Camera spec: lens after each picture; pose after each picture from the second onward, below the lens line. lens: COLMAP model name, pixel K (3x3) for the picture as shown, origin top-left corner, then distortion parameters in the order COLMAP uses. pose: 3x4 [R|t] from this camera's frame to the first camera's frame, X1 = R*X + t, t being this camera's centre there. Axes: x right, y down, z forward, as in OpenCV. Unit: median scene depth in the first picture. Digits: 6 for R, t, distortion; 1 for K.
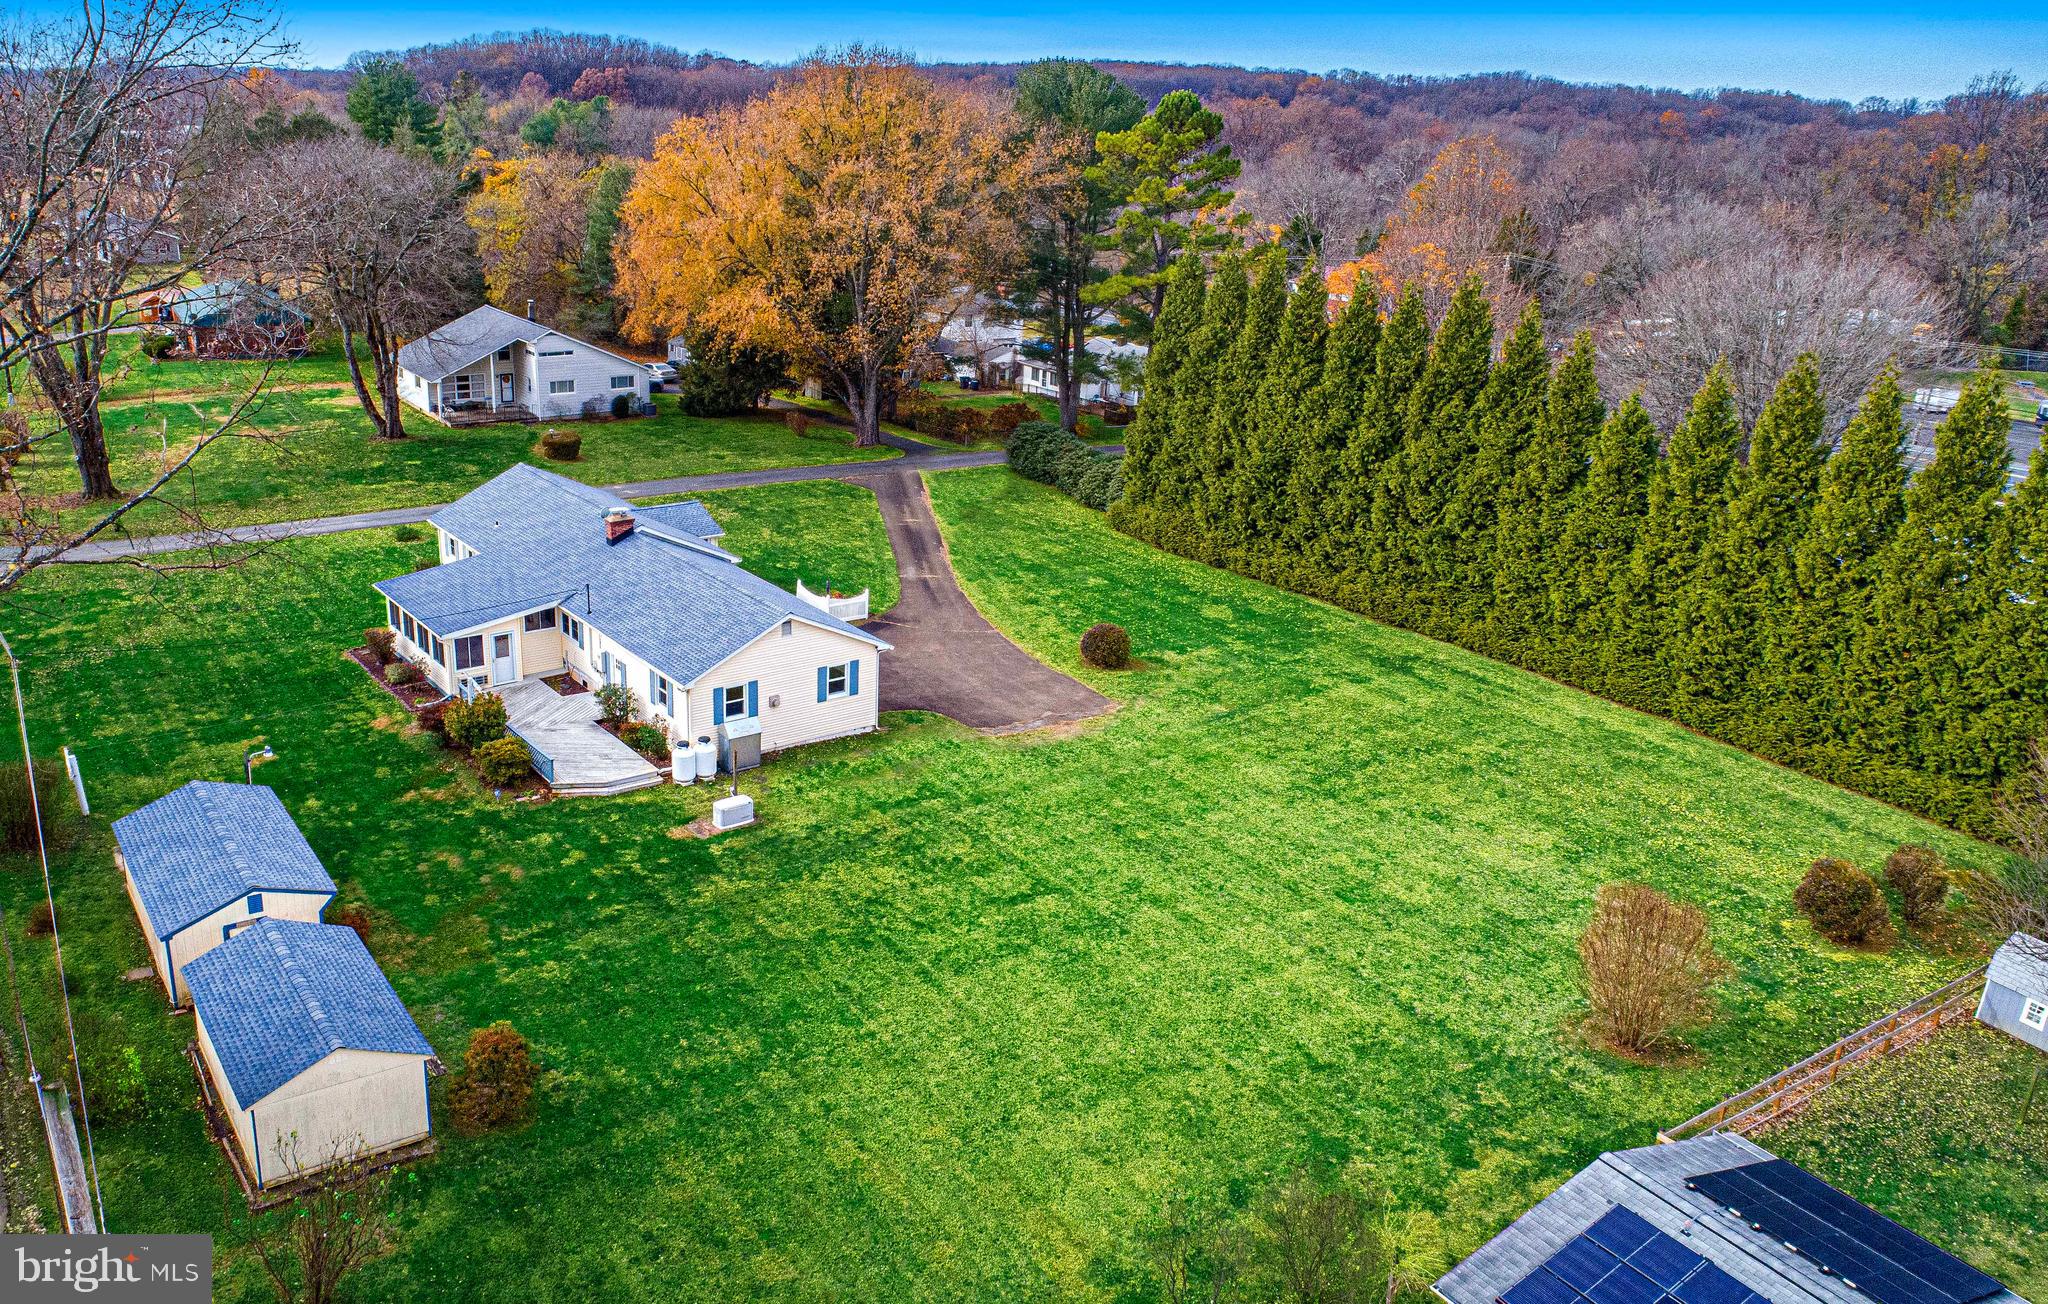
lens RADIAL K [[1592.0, 0, 882.0], [0, 1592.0, 655.9], [0, 0, 1]] dist [-0.017274, -0.004196]
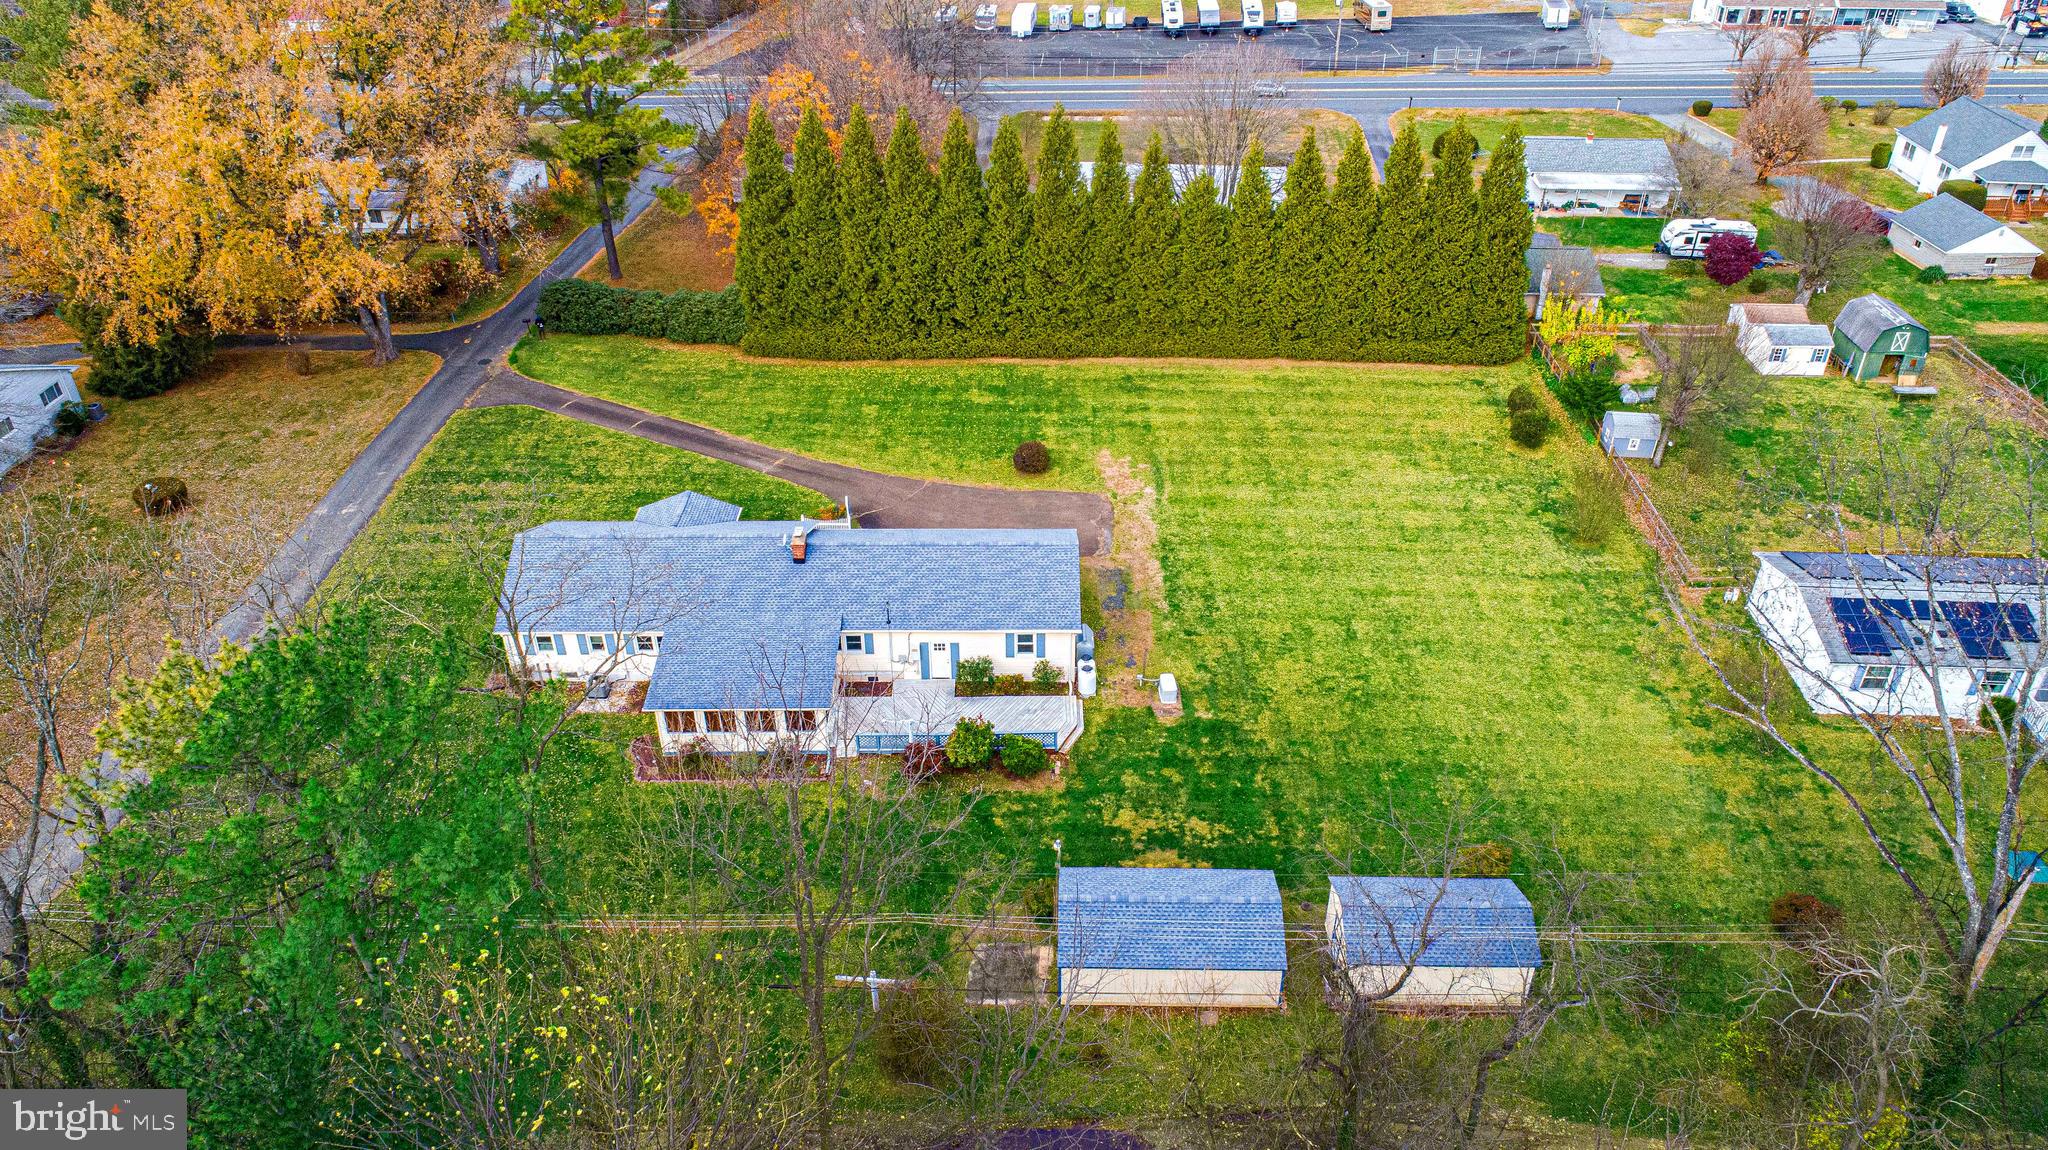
lens RADIAL K [[1432.4, 0, 1024.0], [0, 1432.4, 575.0], [0, 0, 1]] dist [-0.020399, 0.000746]
pose [[0.558545, -0.472689, 0.681610, -0.873741], [0.291843, 0.881185, 0.371942, -0.441279], [-0.776437, -0.008824, 0.630133, 0.288770]]
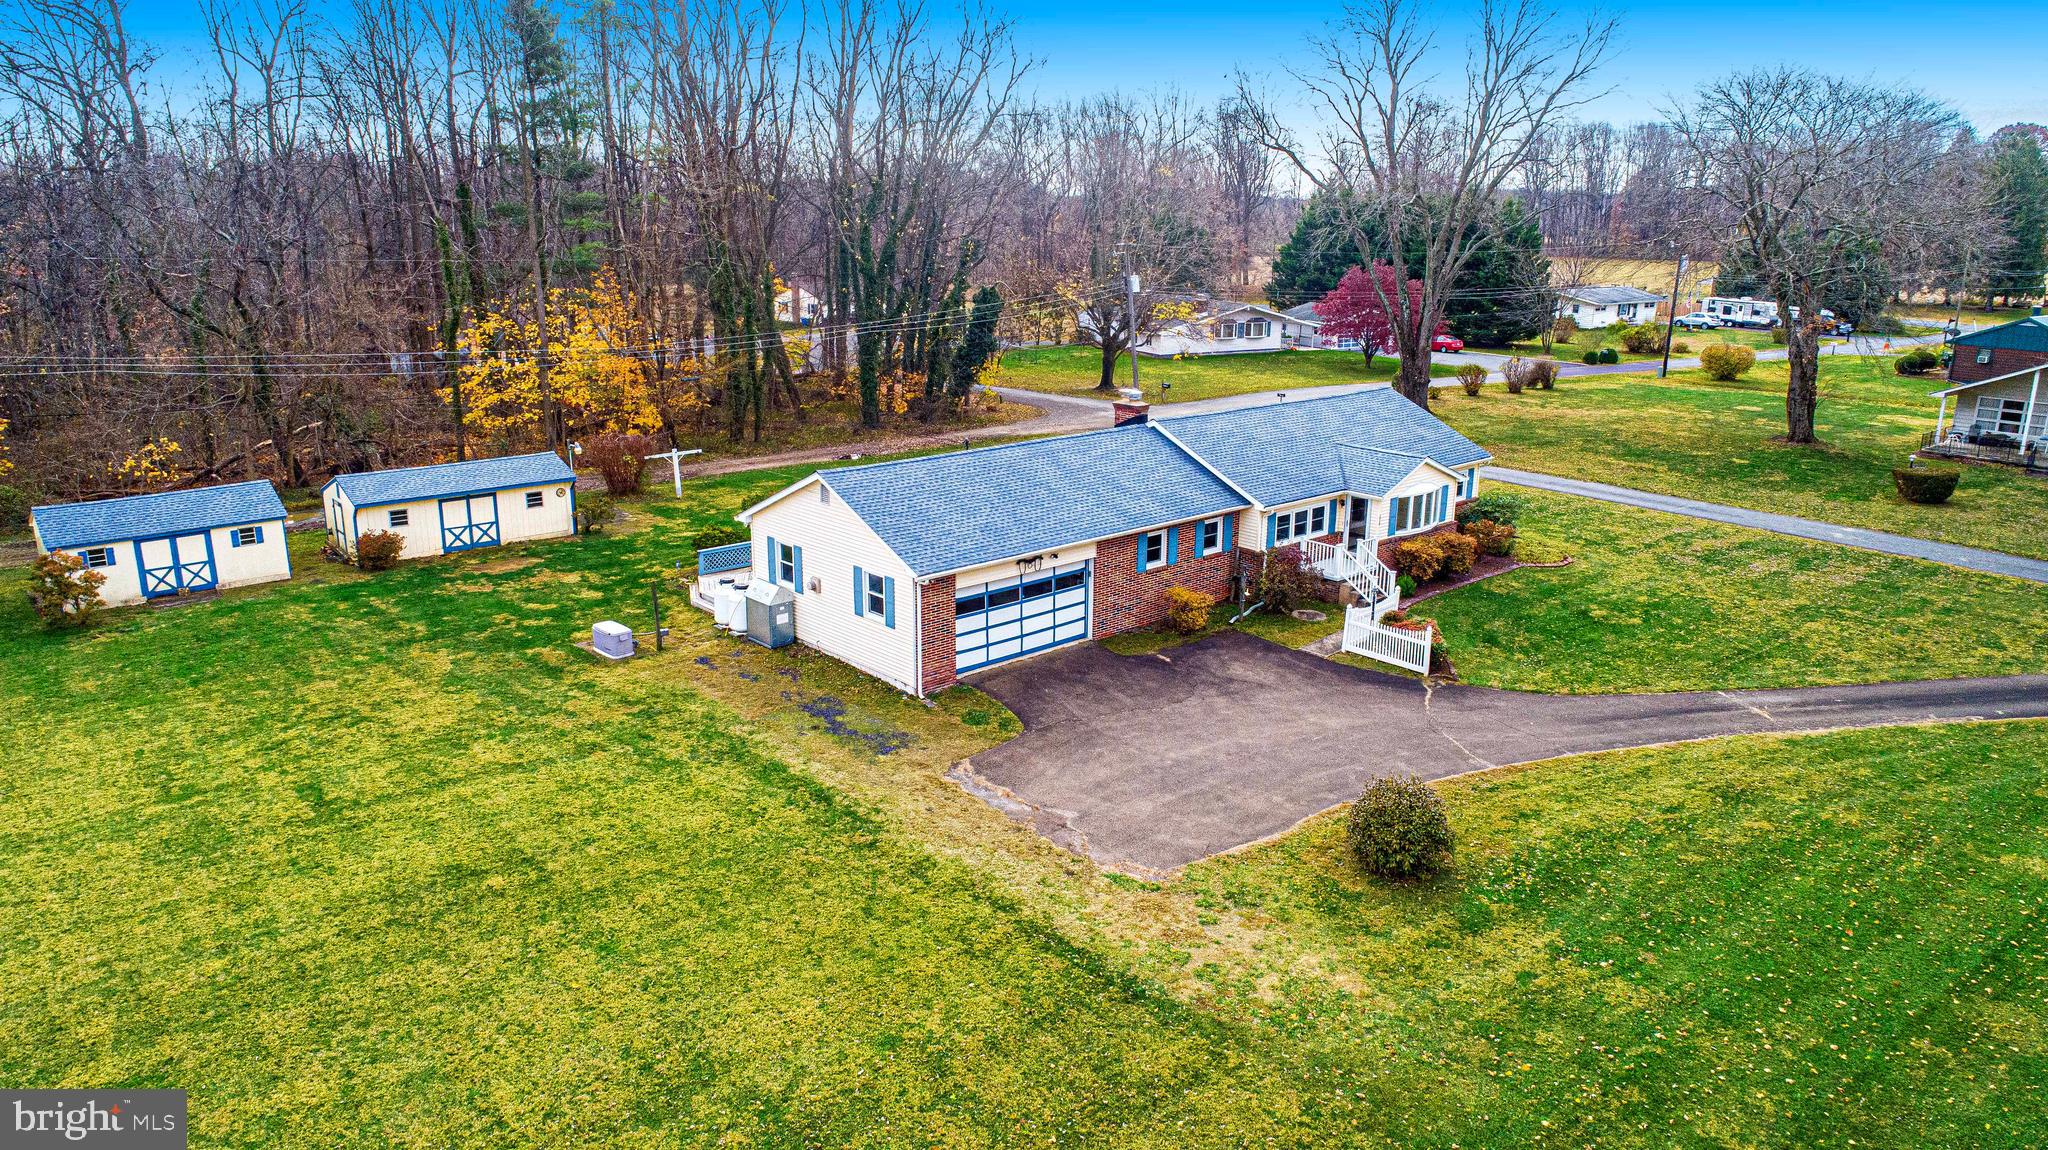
lens RADIAL K [[1366.8, 0, 1032.0], [0, 1366.8, 582.5], [0, 0, 1]] dist [-0.015241, 0.003594]
pose [[0.147047, 0.248087, -0.957512, 0.580931], [-0.333966, 0.923642, 0.188023, -0.131962], [0.931044, 0.292129, 0.218671, 0.946811]]
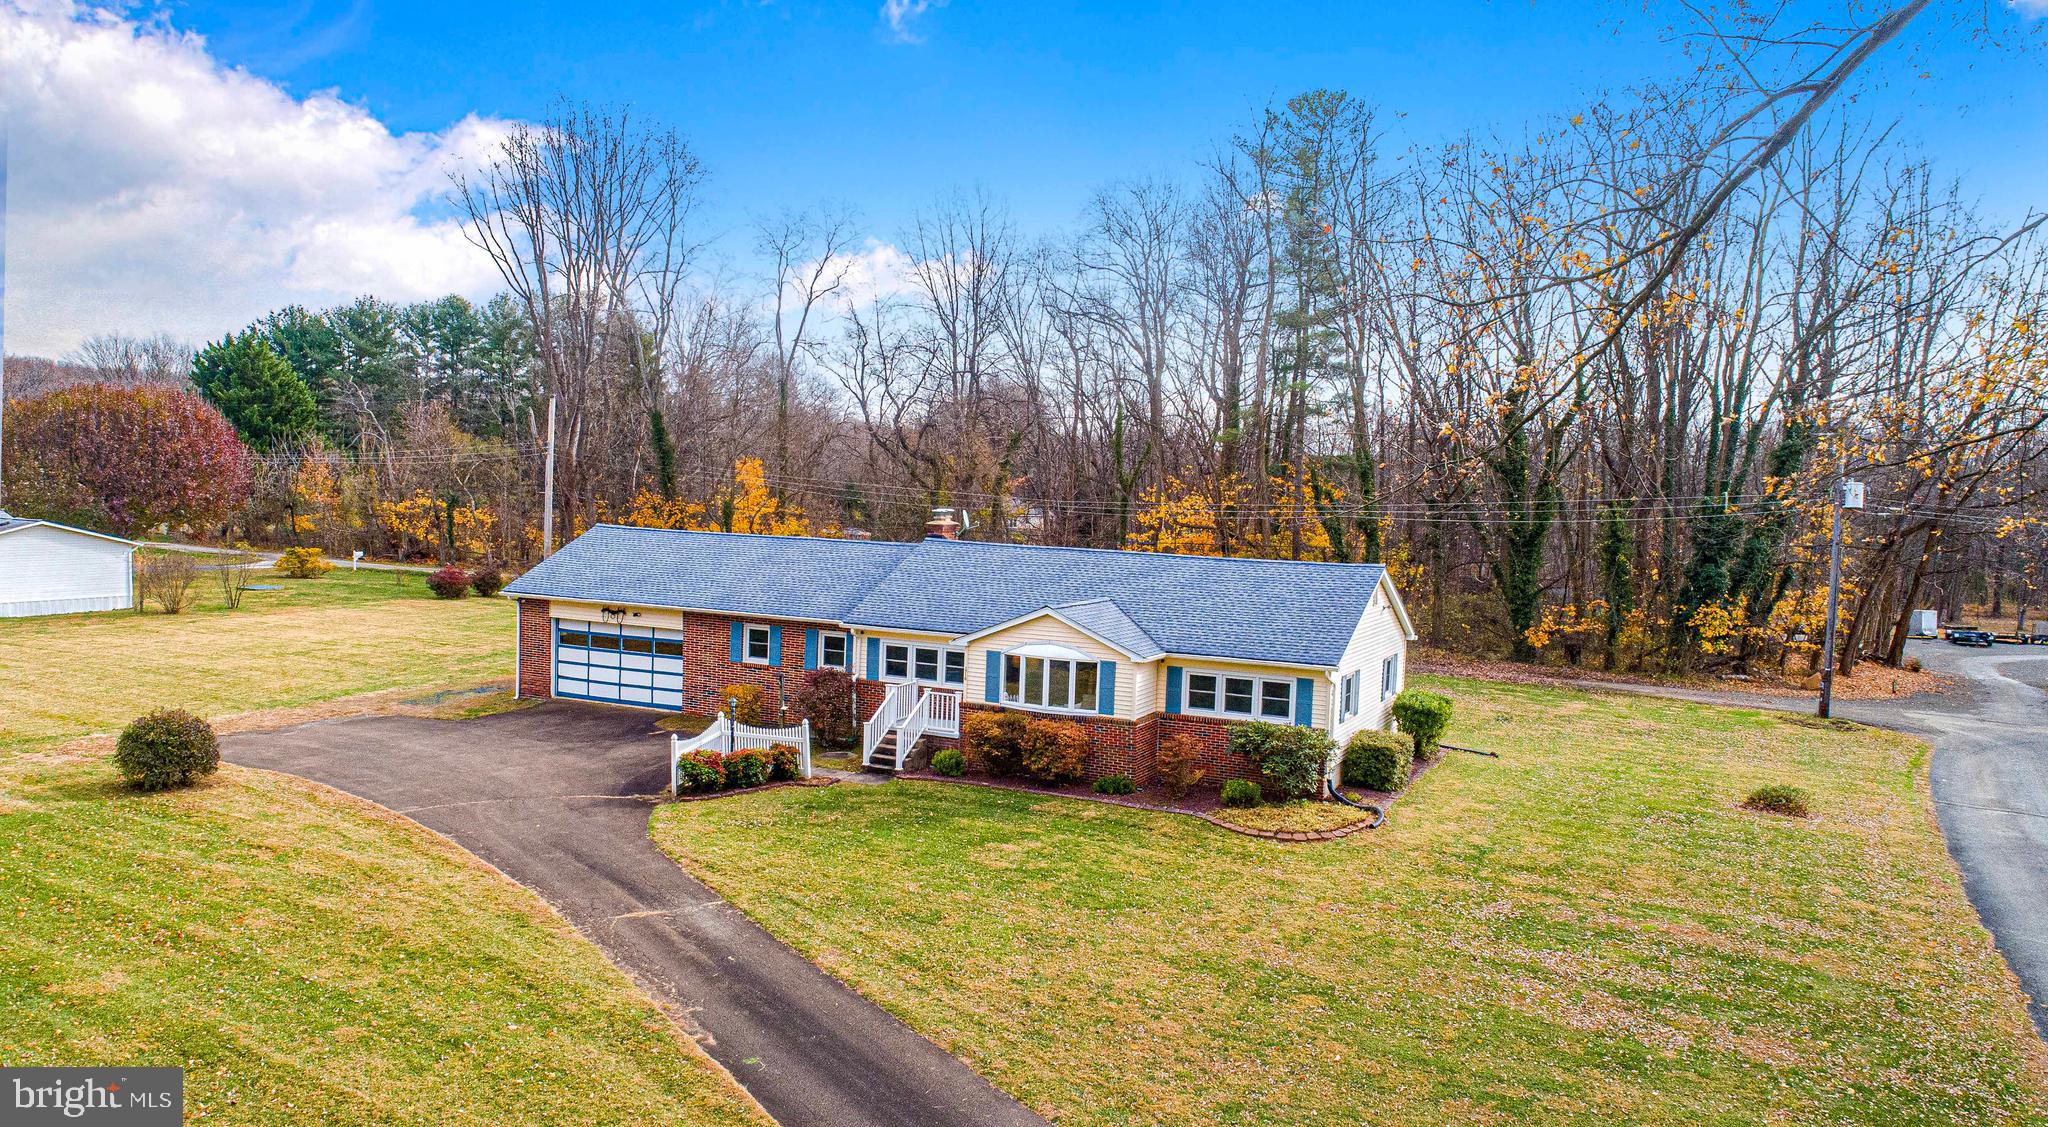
lens RADIAL K [[1525.5, 0, 994.0], [0, 1525.5, 570.6], [0, 0, 1]] dist [-0.018098, 0.004236]
pose [[-0.866790, -0.019482, -0.498292, 0.185409], [-0.215646, 0.915619, 0.339322, -0.352742], [0.449635, 0.401575, -0.797851, 1.800179]]
